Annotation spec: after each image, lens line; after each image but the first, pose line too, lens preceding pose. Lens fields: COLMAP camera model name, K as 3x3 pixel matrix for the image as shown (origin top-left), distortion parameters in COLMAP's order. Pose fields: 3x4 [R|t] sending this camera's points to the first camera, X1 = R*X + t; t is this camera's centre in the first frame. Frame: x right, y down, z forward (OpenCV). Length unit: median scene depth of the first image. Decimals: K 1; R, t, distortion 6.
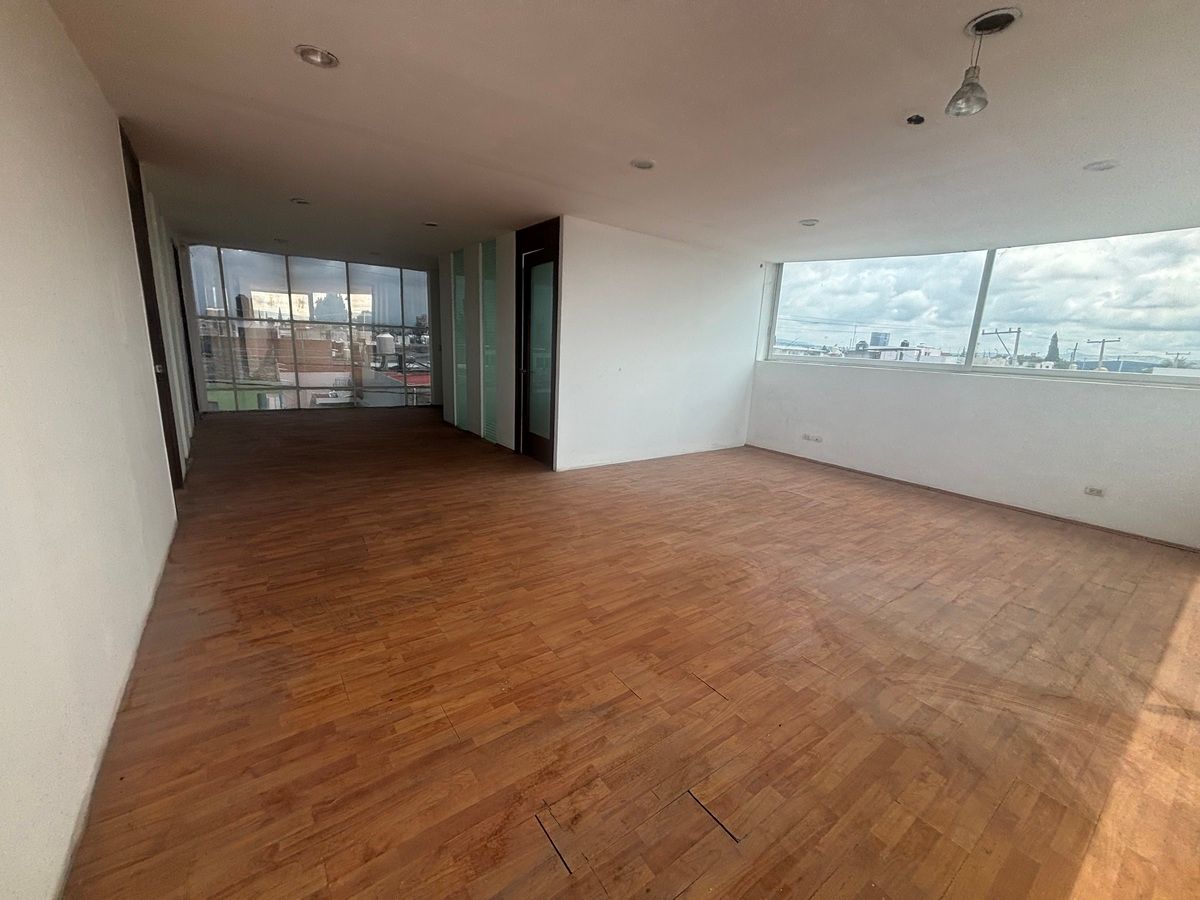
lens RADIAL K [[484.1, 0, 597.6], [0, 484.1, 443.9], [0, 0, 1]] dist [0.002380, -0.000907]
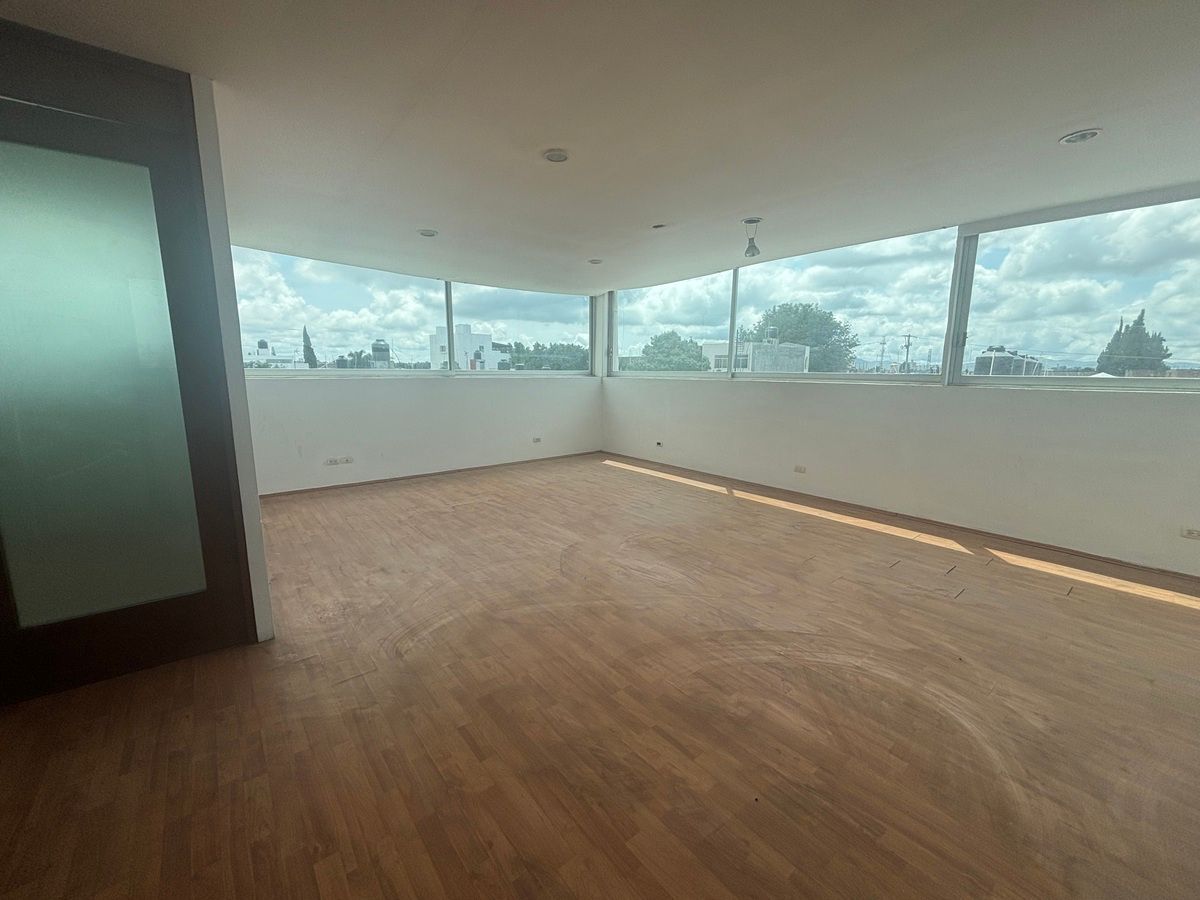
lens RADIAL K [[484.1, 0, 597.9], [0, 484.1, 446.1], [0, 0, 1]] dist [0.002380, -0.000907]
pose [[-0.061651, -0.203840, 0.977061, -0.587568], [0.193286, 0.957954, 0.212050, -0.178674], [-0.979204, 0.201925, -0.019659, 0.735212]]
